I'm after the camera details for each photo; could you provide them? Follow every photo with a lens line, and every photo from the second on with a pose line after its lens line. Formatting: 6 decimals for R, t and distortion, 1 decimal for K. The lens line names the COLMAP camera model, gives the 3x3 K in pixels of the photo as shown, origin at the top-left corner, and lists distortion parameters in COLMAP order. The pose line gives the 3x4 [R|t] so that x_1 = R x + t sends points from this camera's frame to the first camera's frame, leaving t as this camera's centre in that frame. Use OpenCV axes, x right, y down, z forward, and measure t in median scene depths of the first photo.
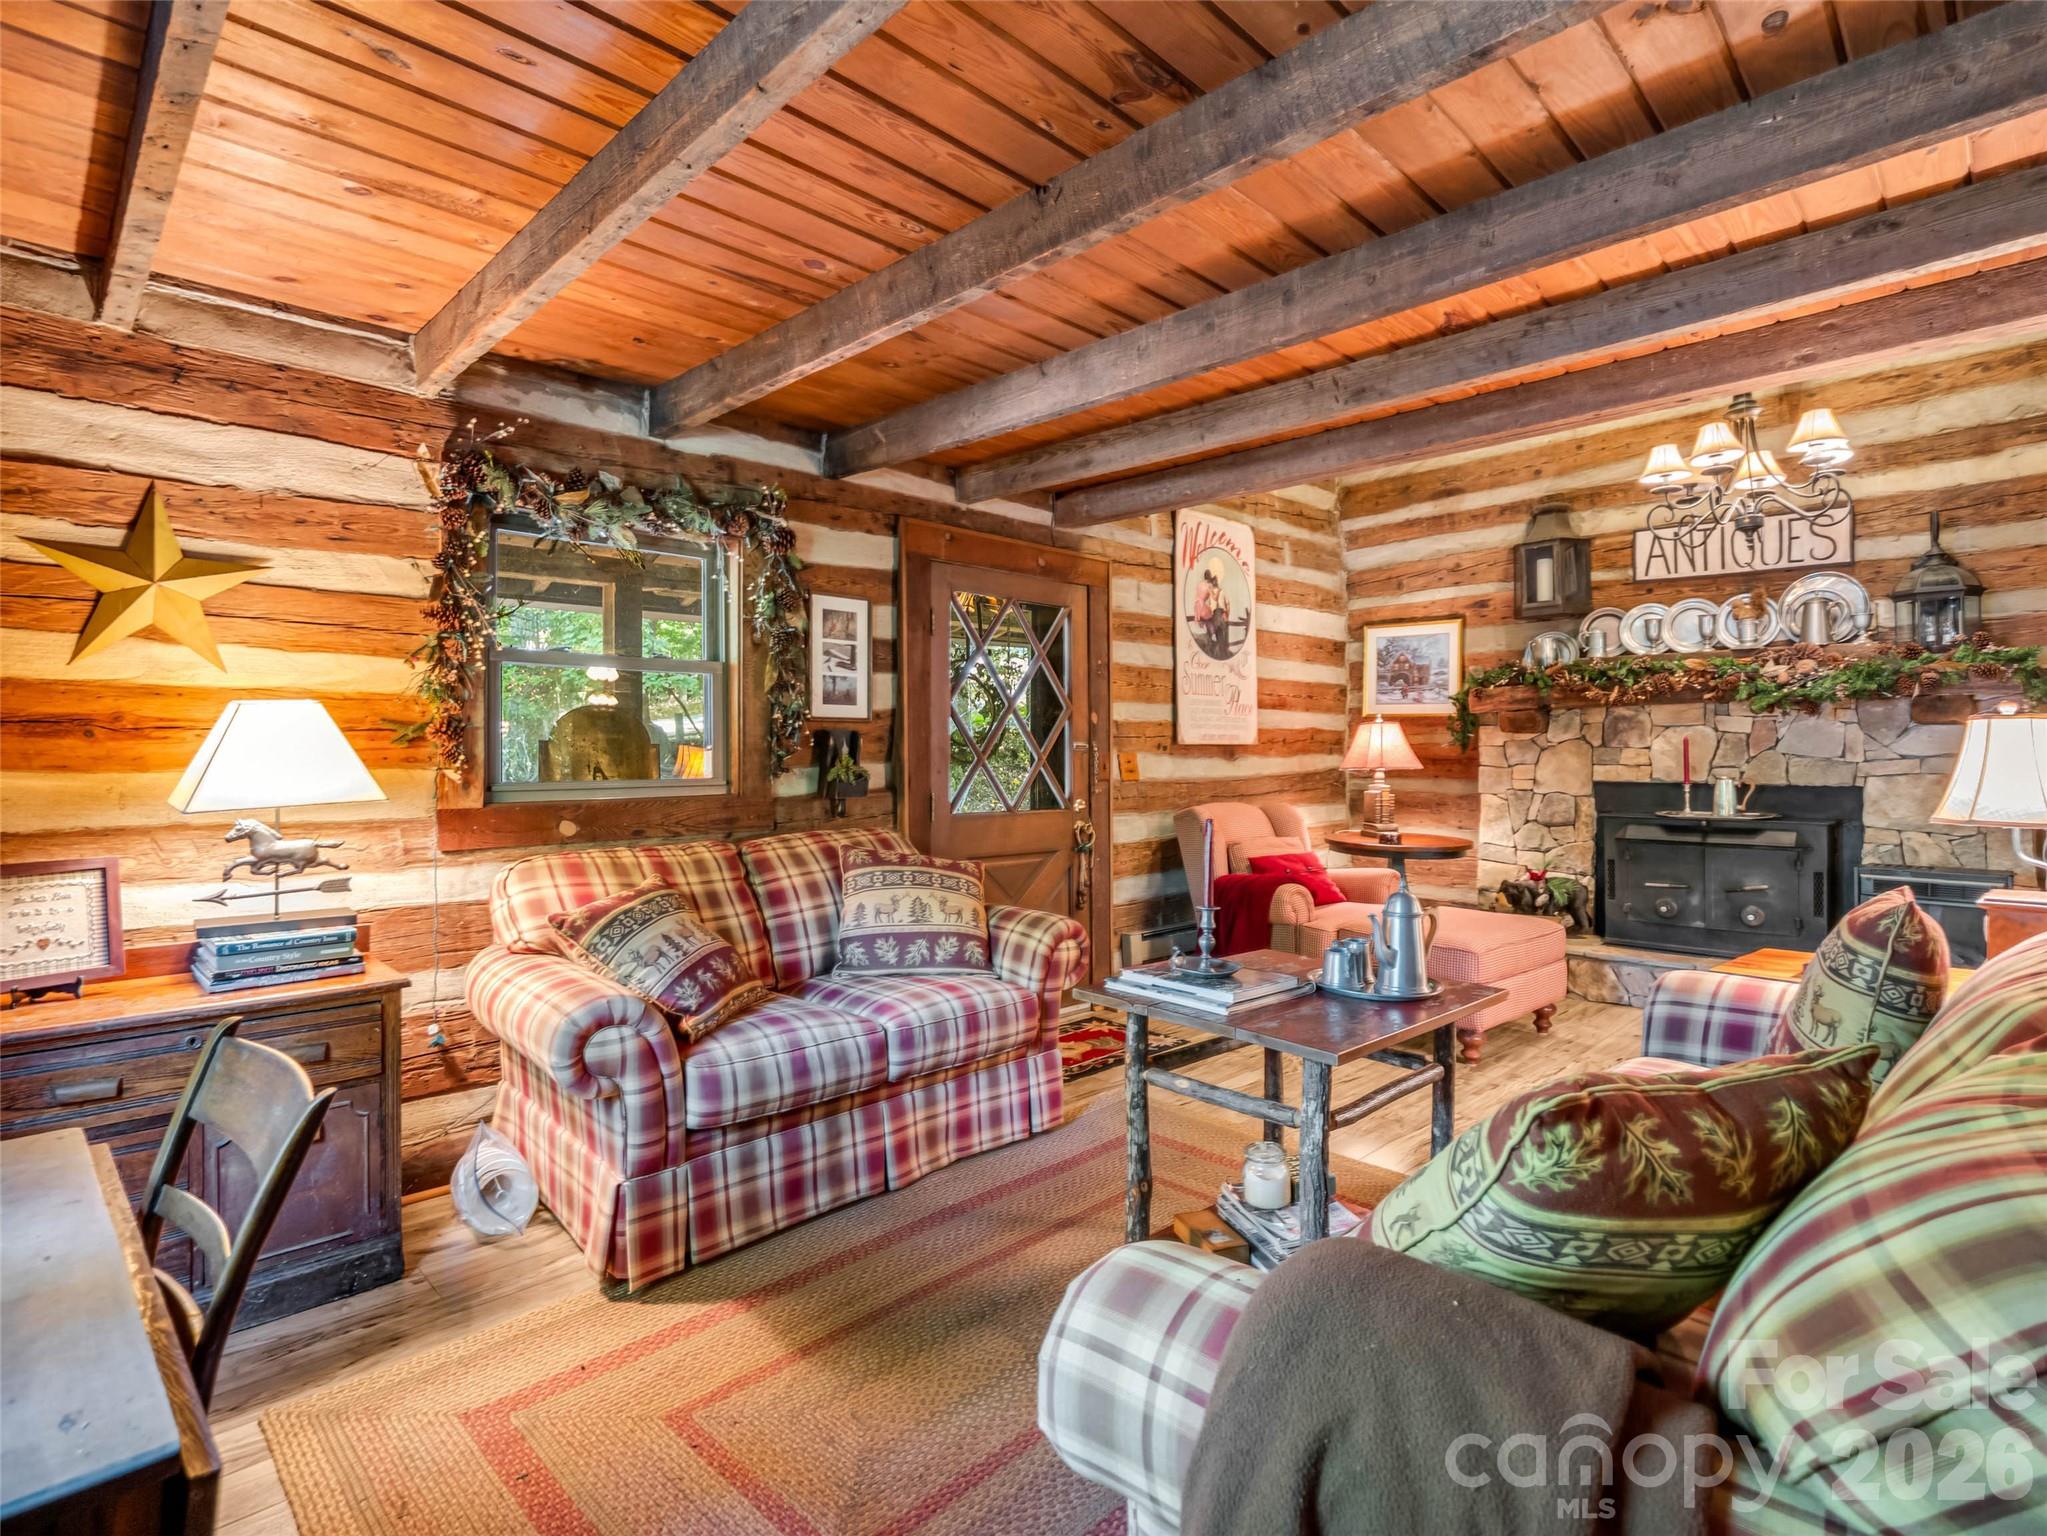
lens RADIAL K [[1027.5, 0, 1021.2], [0, 1027.5, 756.4], [0, 0, 1]] dist [-0.017316, -0.001842]
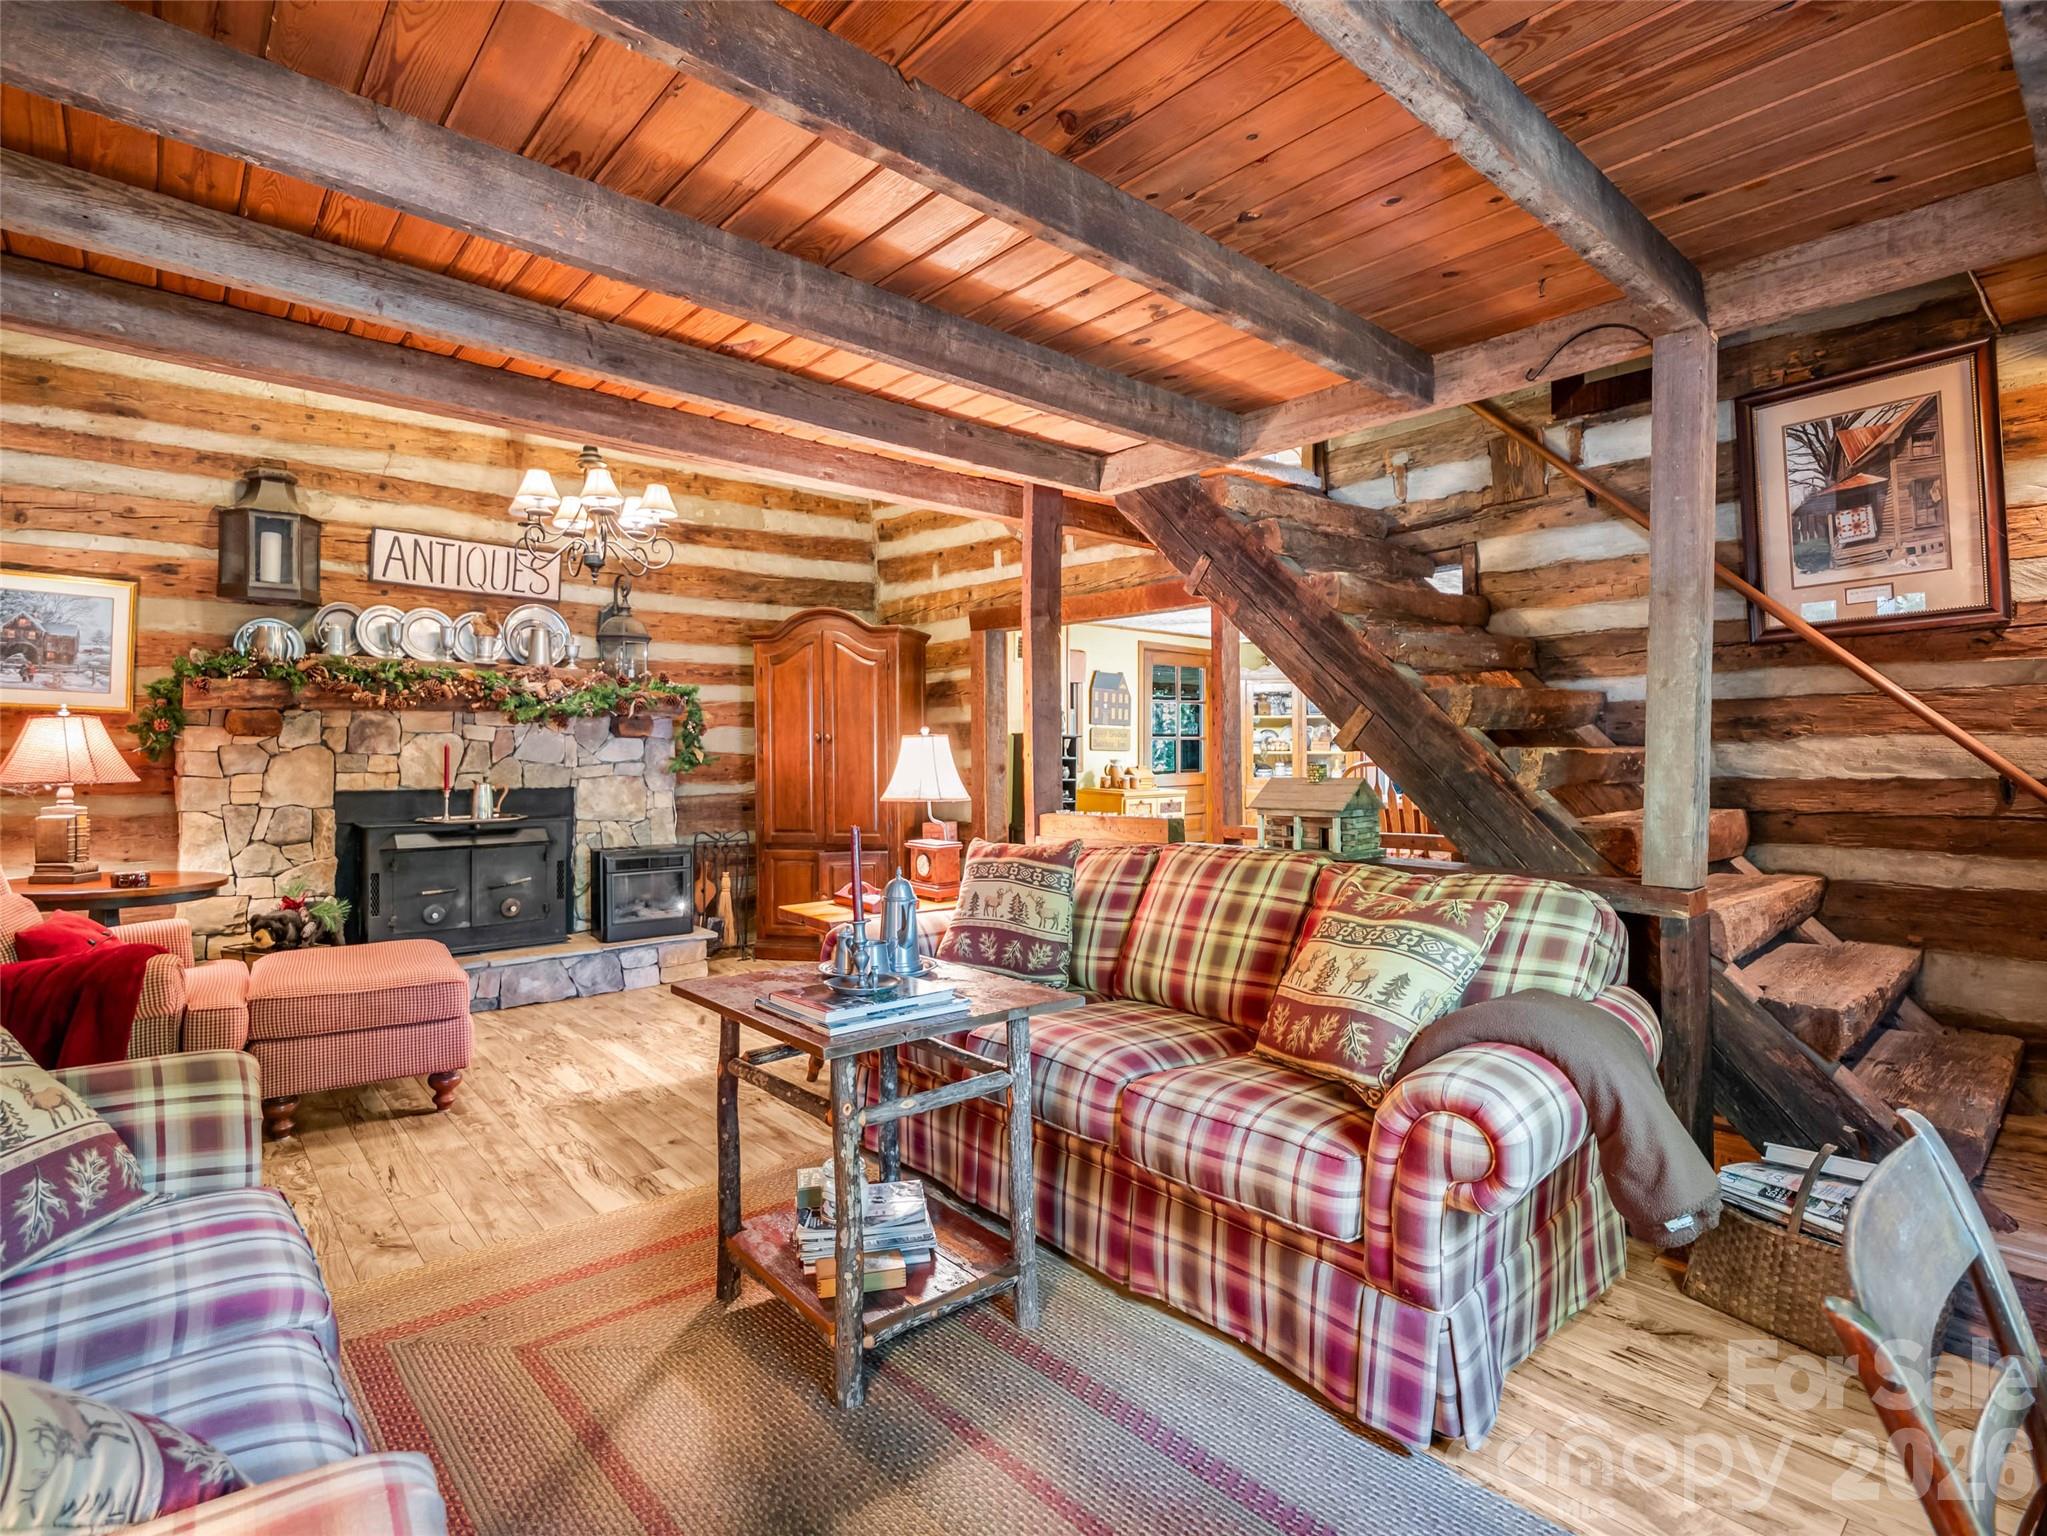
lens RADIAL K [[1027.5, 0, 1023.5], [0, 1027.5, 750.7], [0, 0, 1]] dist [-0.017316, -0.001842]
pose [[0.040336, 0.008595, 0.999149, -0.329880], [0.004731, 0.999950, -0.008793, -0.000801], [-0.999175, 0.005081, 0.040293, 0.360796]]
